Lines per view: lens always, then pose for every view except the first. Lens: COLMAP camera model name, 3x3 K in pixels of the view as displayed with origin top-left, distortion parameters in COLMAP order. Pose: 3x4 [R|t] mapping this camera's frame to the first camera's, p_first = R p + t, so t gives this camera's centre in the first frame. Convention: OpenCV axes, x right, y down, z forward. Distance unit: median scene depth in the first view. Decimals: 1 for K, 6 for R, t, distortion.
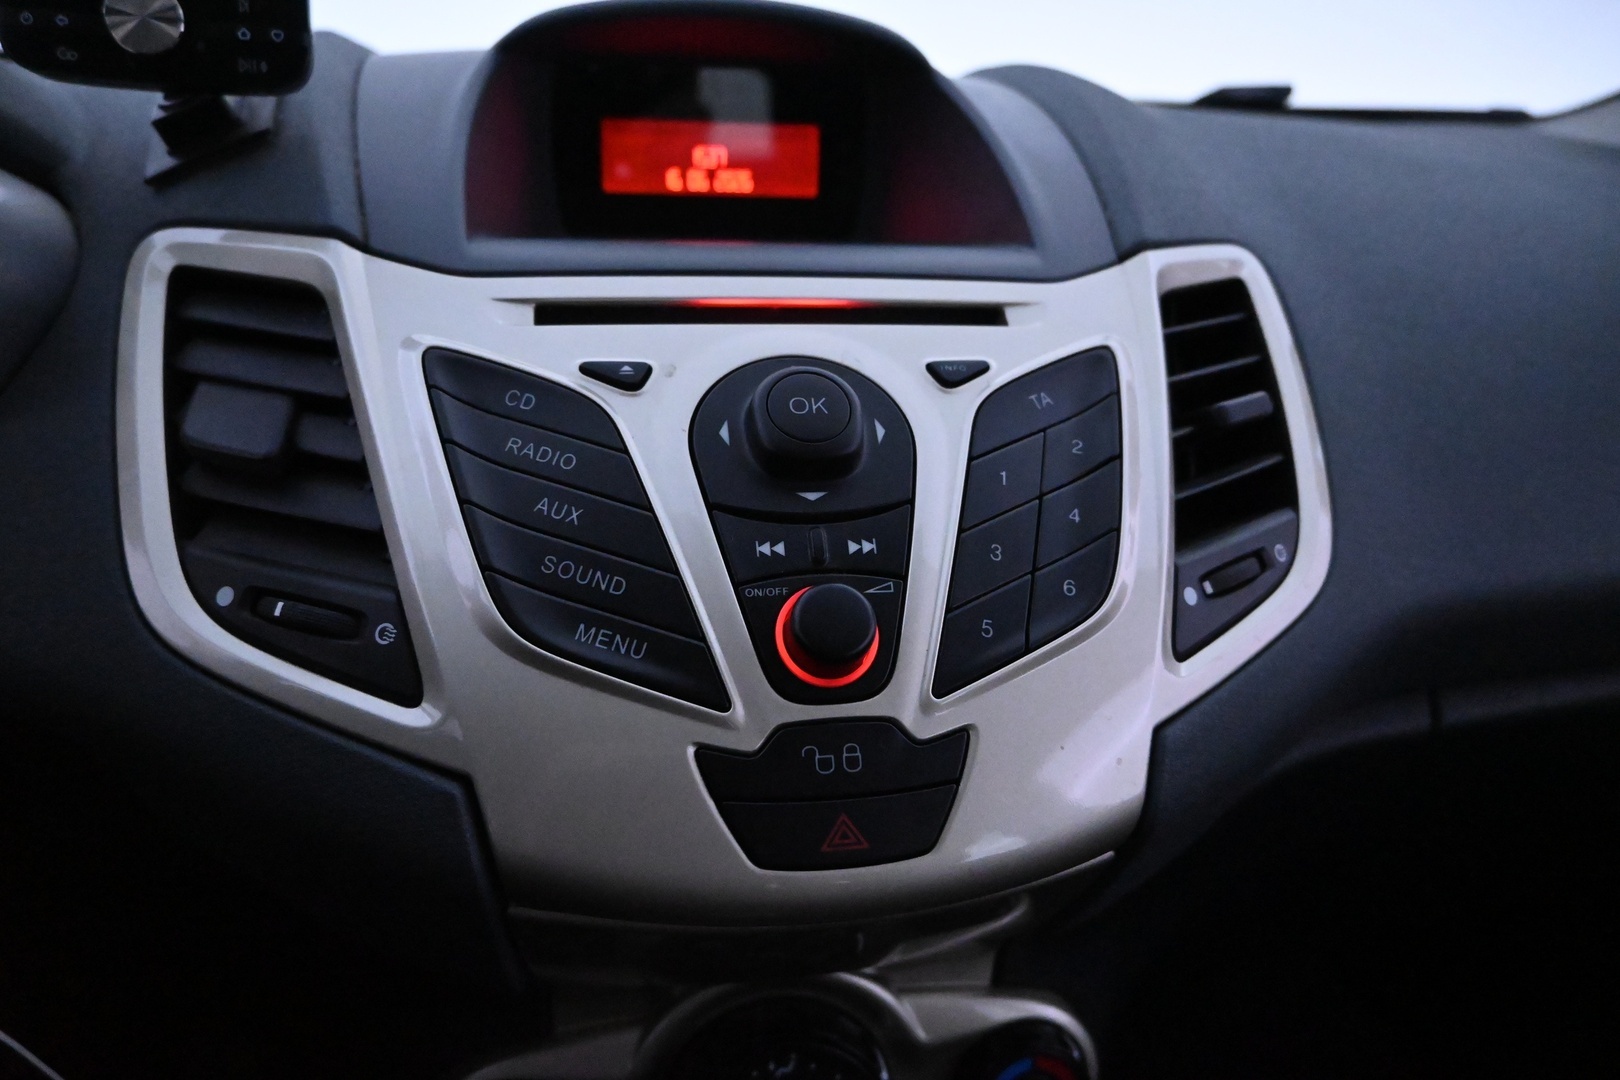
lens RADIAL K [[1100.0, 0, 813.1], [0, 1100.0, 535.1], [0, 0, 1]] dist [-0.005824, -0.005678]
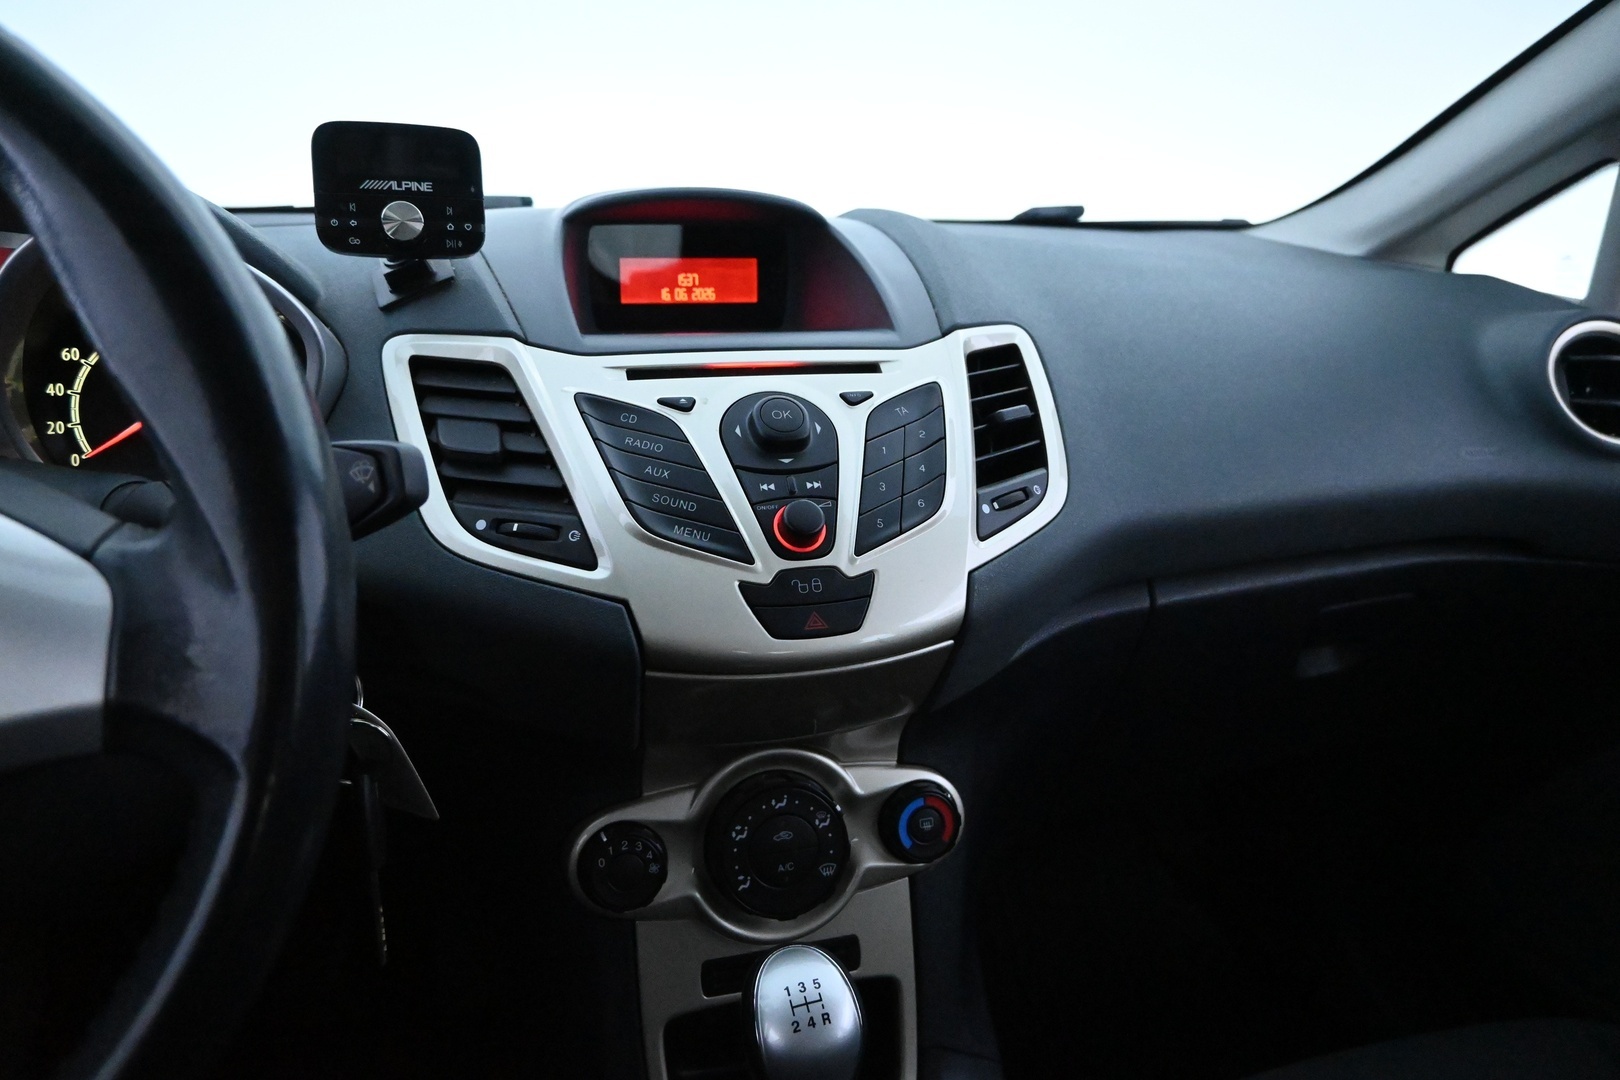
lens RADIAL K [[1100.0, 0, 820.5], [0, 1100.0, 541.7], [0, 0, 1]] dist [-0.005824, -0.005678]
pose [[0.993604, -0.051325, 0.100580, -0.125788], [0.058198, 0.996079, -0.066629, 0.210378], [-0.096766, 0.072057, 0.992695, -0.805316]]
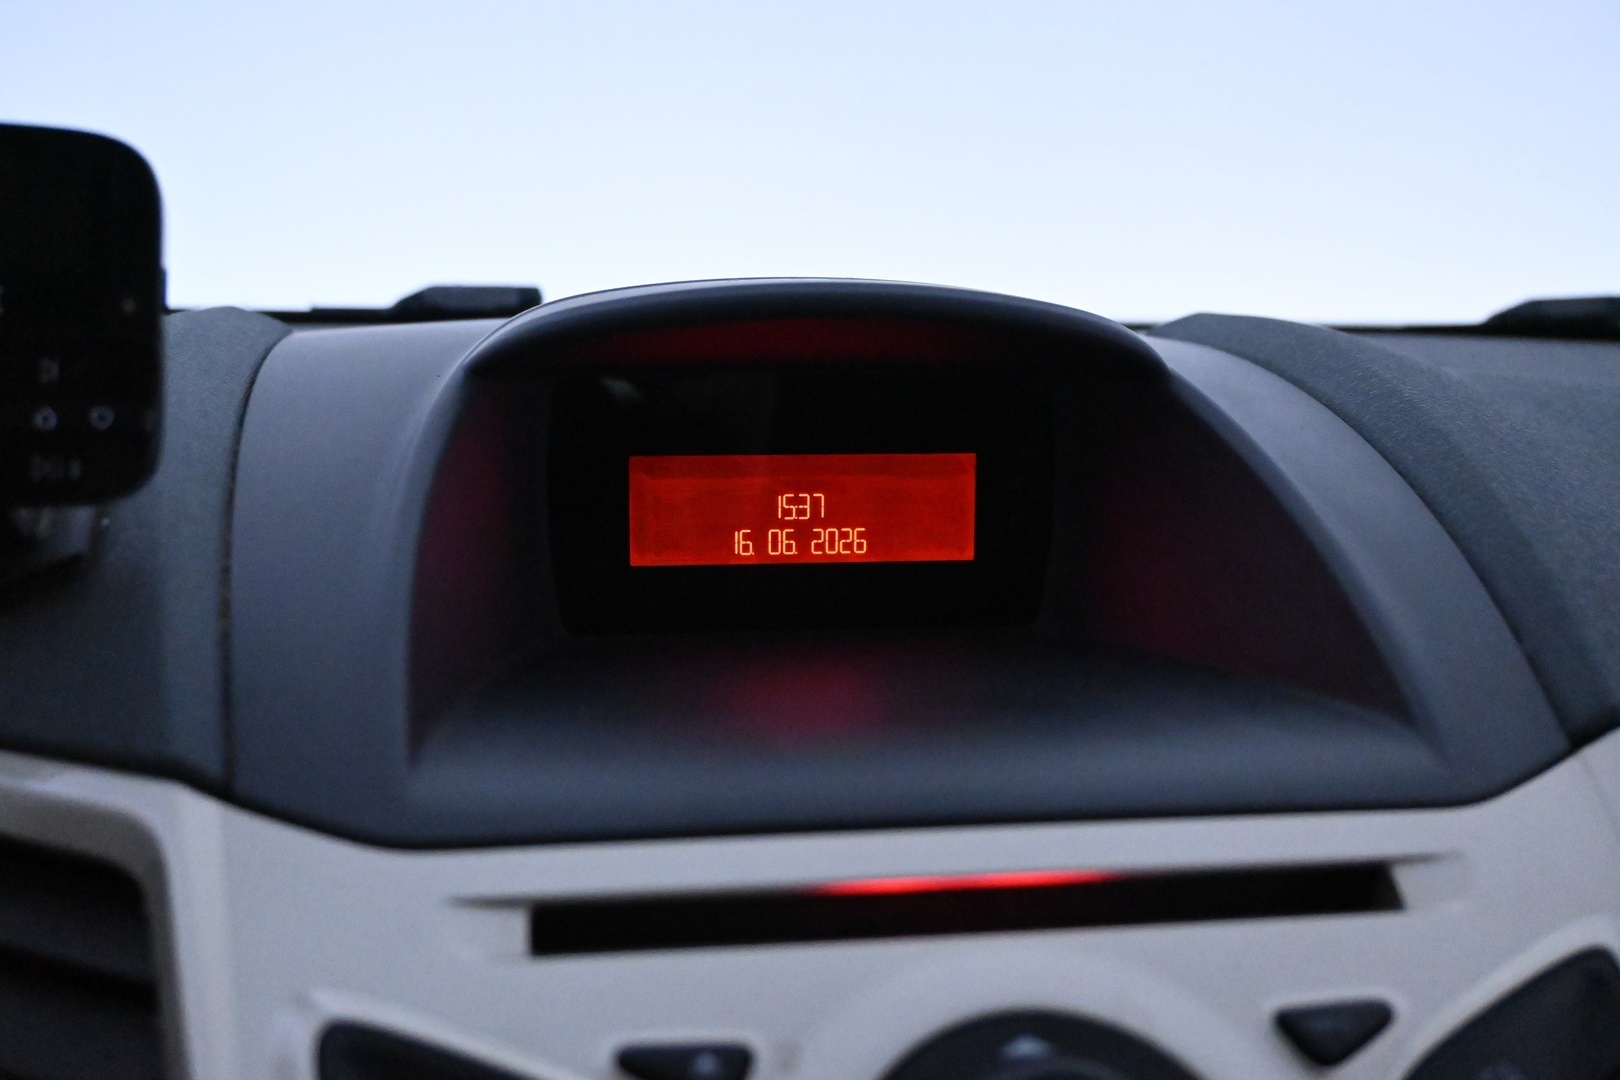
lens RADIAL K [[1563.4, 0, 807.4], [0, 1563.4, 542.7], [0, 0, 1]] dist [-0.008219, 0.000000]
pose [[0.998765, -0.019825, -0.045553, -0.076610], [0.010248, 0.979422, -0.201565, -0.220899], [0.048611, 0.200849, 0.978415, 0.218051]]
